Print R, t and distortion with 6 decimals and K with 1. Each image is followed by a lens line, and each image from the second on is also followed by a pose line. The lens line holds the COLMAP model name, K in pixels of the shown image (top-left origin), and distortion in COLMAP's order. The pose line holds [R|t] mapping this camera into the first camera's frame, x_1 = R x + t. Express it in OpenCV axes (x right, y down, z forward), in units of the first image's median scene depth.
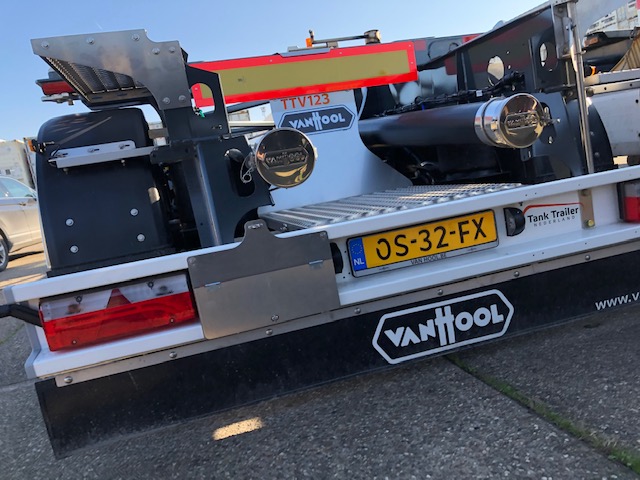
lens RADIAL K [[515.7, 0, 308.0], [0, 515.7, 240.2], [0, 0, 1]] dist [0.001538, -0.005040]
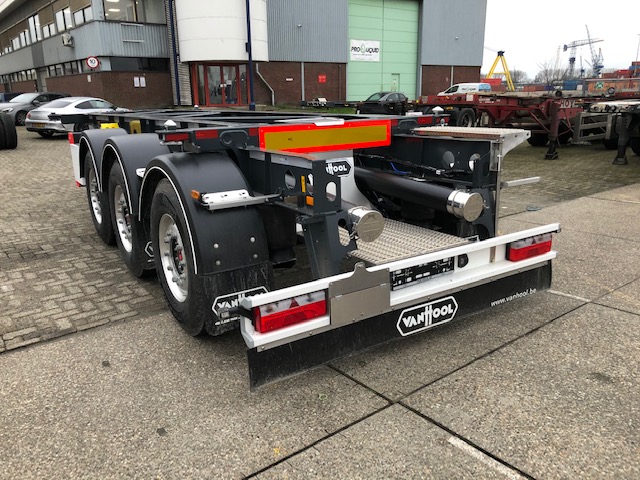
lens RADIAL K [[517.9, 0, 319.4], [0, 517.9, 232.4], [0, 0, 1]] dist [0.020658, -0.003703]
pose [[0.936738, 0.061447, 0.344595, -0.768483], [-0.091872, 0.993117, 0.072654, -0.233373], [-0.337759, -0.099716, 0.935936, -0.599955]]
